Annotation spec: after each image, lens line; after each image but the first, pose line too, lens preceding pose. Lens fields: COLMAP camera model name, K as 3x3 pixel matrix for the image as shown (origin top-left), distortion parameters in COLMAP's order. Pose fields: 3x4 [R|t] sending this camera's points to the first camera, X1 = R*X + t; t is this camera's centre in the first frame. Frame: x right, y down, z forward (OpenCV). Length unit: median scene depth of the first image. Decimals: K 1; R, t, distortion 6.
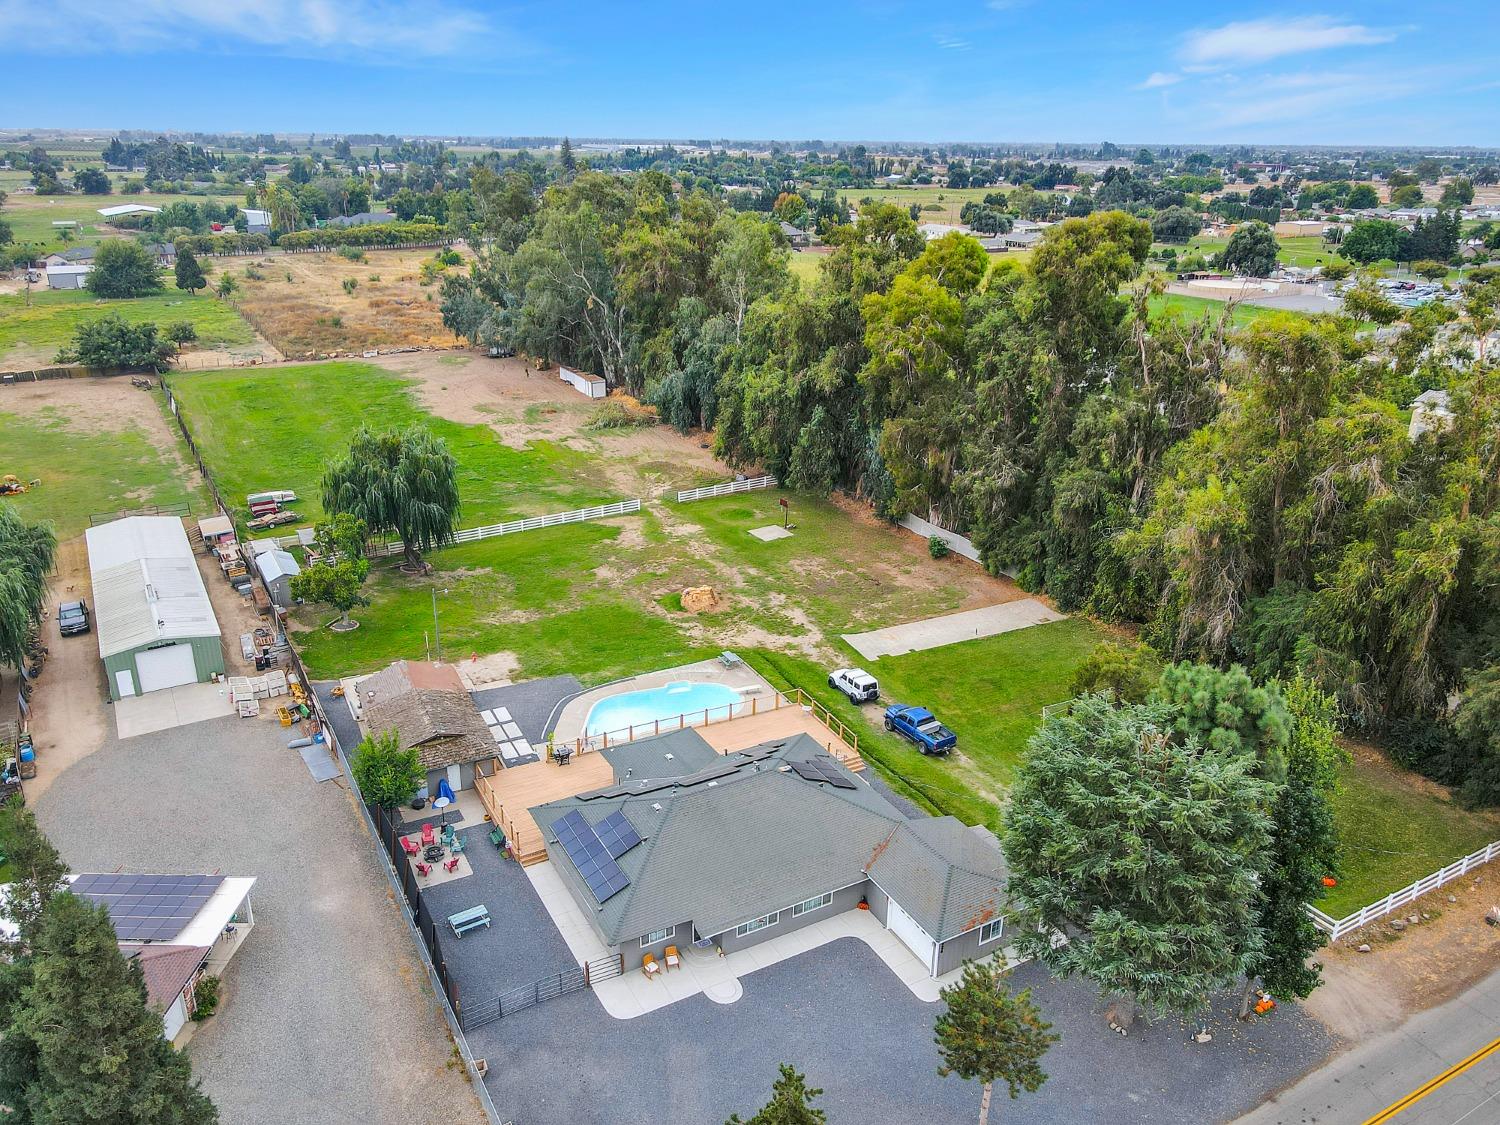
lens RADIAL K [[1099.1, 0, 741.9], [0, 1099.1, 562.6], [0, 0, 1]] dist [-0.010026, 0.084197]
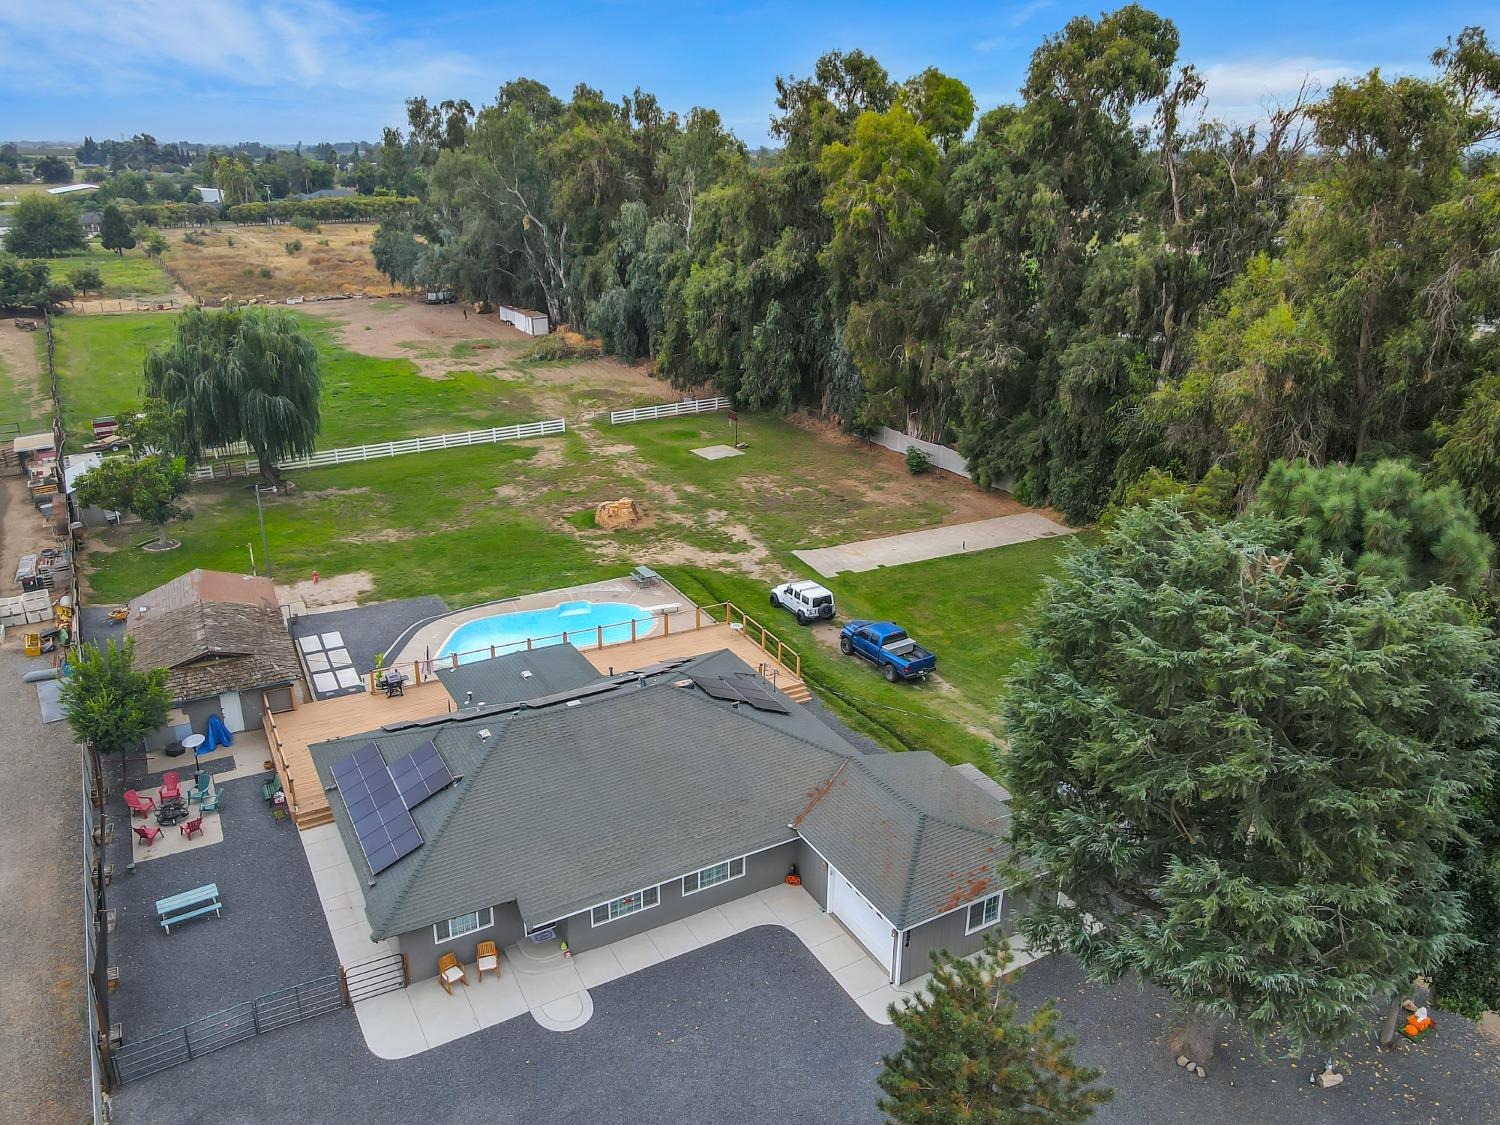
lens RADIAL K [[1098.5, 0, 742.2], [0, 1098.5, 562.1], [0, 0, 1]] dist [0.004996, 0.034829]
pose [[0.999948, -0.007870, 0.006453, 0.049210], [0.007926, 0.999931, -0.008689, 0.080292], [-0.006385, 0.008740, 0.999941, 0.211838]]
